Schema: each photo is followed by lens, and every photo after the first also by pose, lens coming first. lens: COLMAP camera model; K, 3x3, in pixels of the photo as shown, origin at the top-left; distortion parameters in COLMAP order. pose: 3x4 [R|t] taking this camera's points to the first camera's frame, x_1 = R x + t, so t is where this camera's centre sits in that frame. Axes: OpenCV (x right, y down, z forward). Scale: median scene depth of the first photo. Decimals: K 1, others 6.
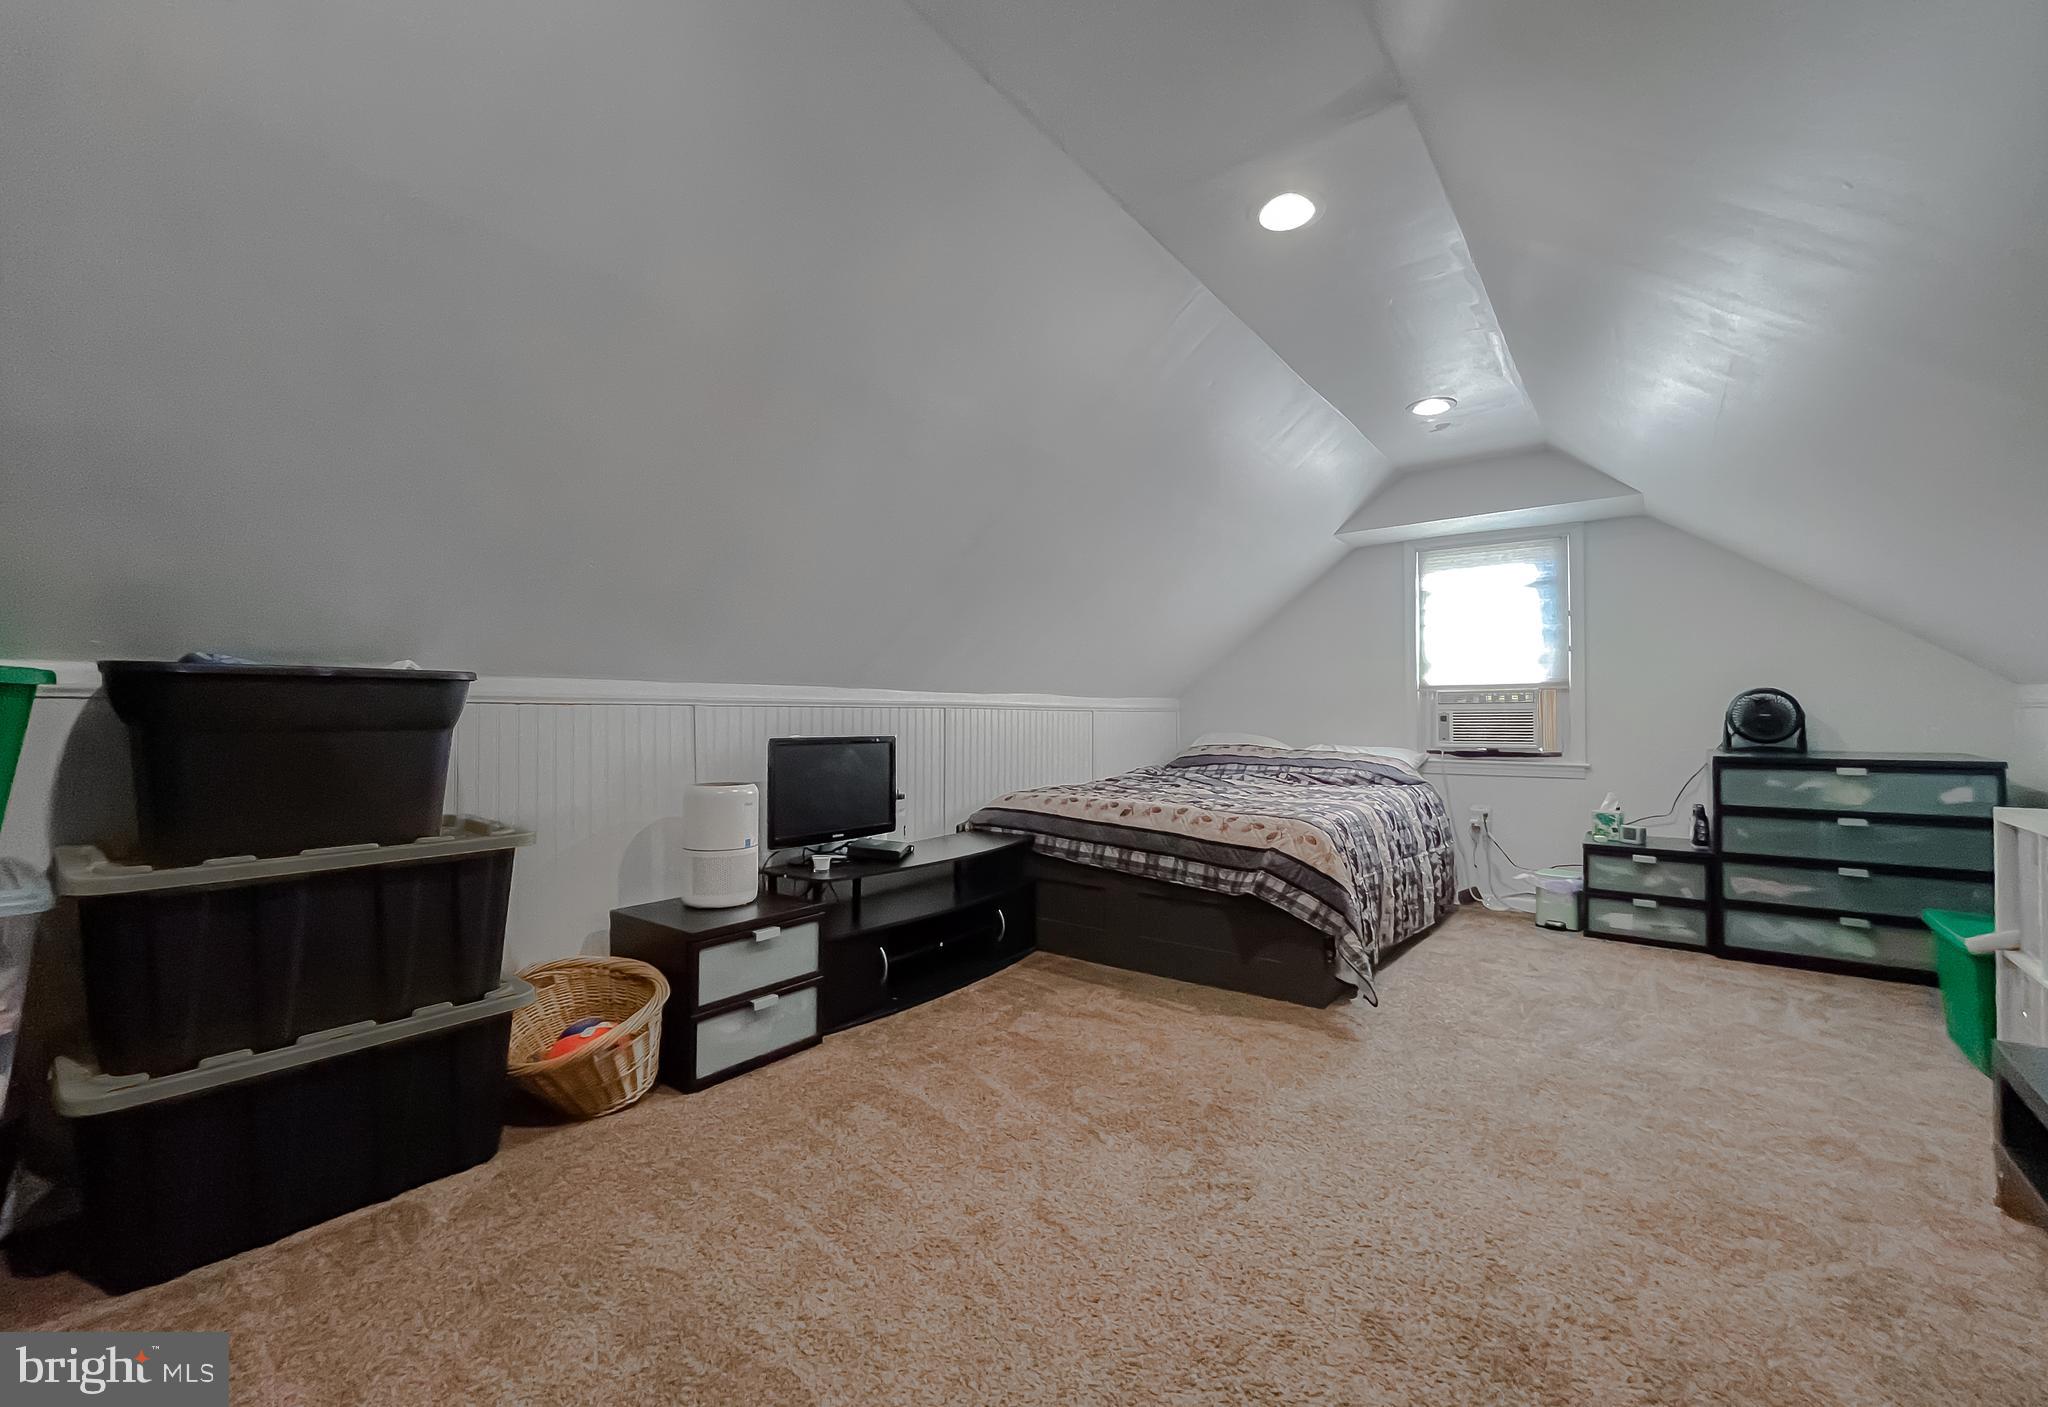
lens RADIAL K [[849.2, 0, 1010.0], [0, 849.2, 707.0], [0, 0, 1]] dist [-0.002211, 0.001731]
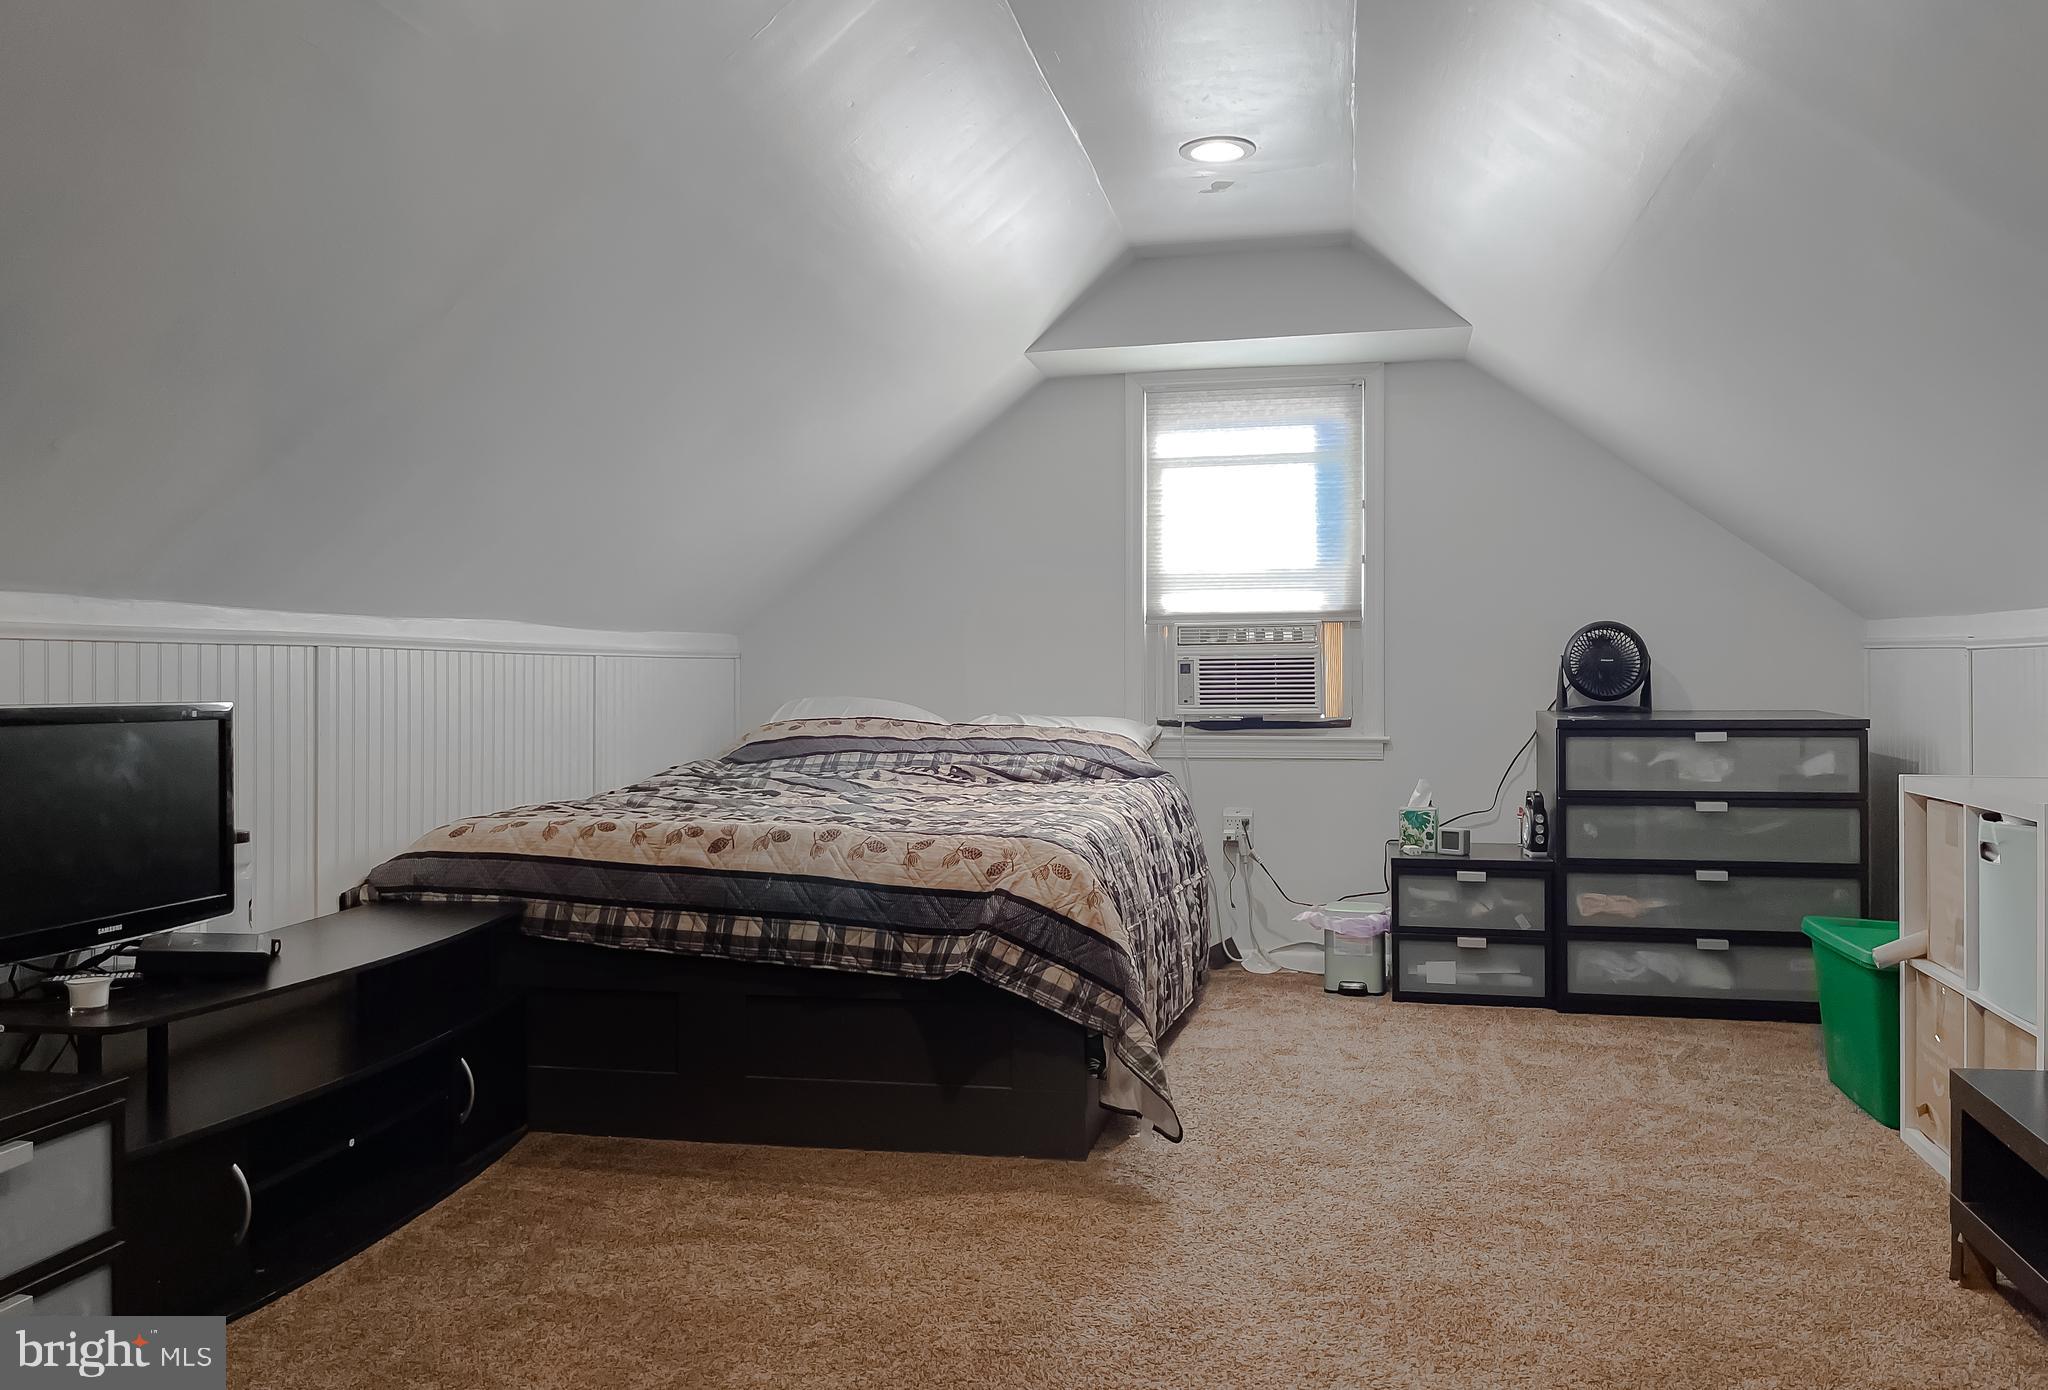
lens RADIAL K [[1585.9, 0, 1028.0], [0, 1585.9, 676.8], [0, 0, 1]] dist [0.068665, -0.083978]
pose [[0.897533, -0.005195, 0.440916, -0.135013], [0.000780, 0.999948, 0.010194, 0.010923], [-0.440946, -0.008805, 0.897490, 0.031807]]
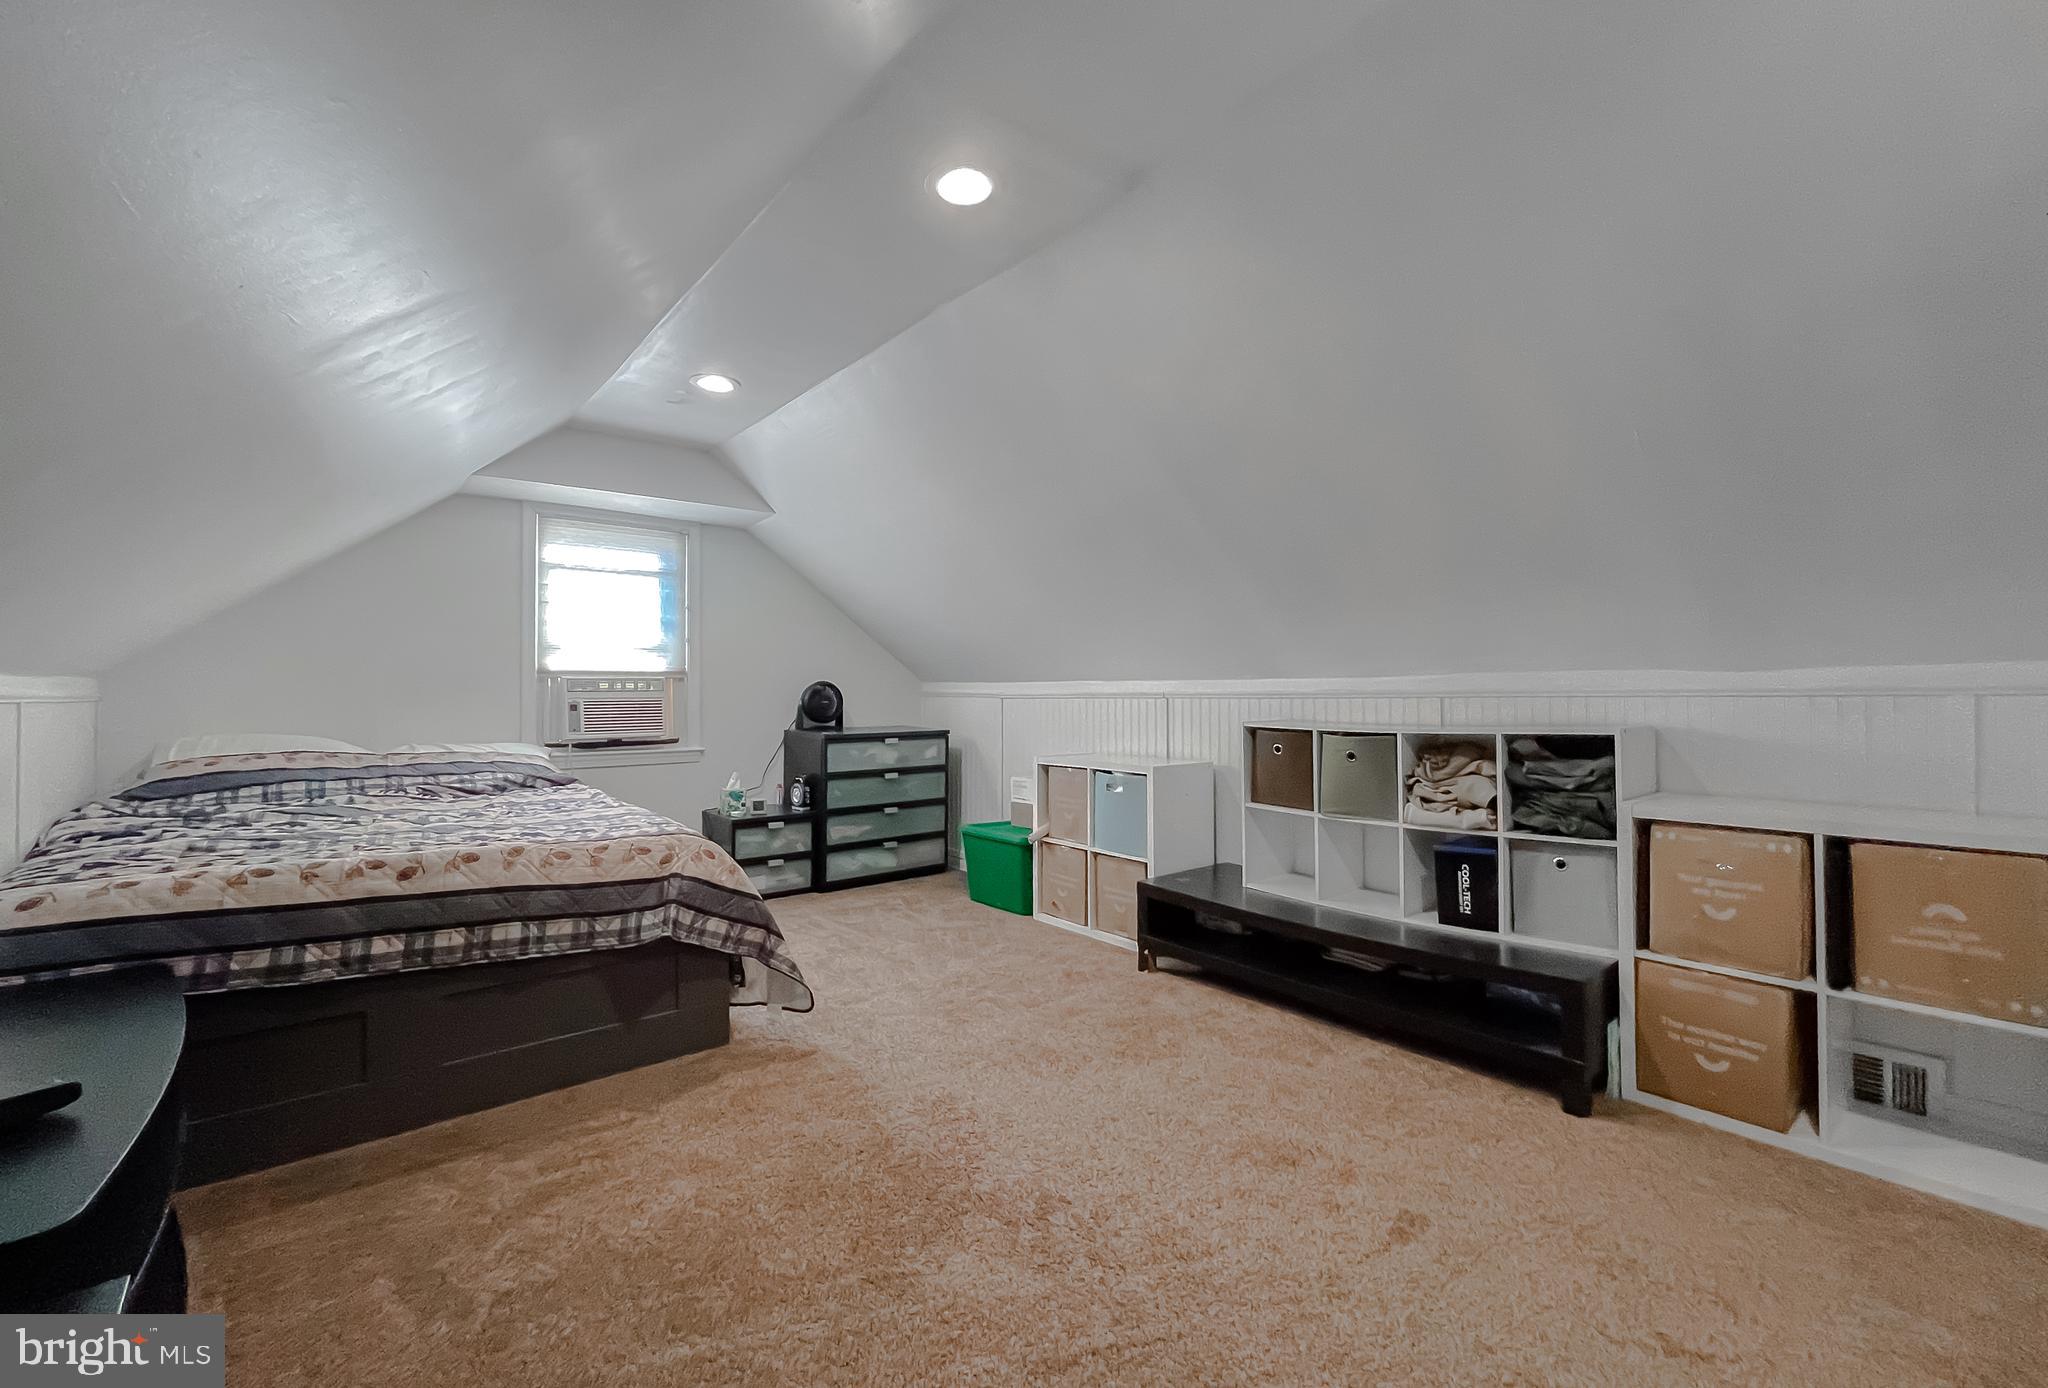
lens RADIAL K [[865.2, 0, 1022.6], [0, 865.2, 695.4], [0, 0, 1]] dist [0.000590, 0.001478]
pose [[0.215473, -0.002400, 0.976507, -0.398722], [-0.005710, 0.999977, 0.003718, -0.007790], [-0.976493, -0.006377, 0.215455, 0.469009]]
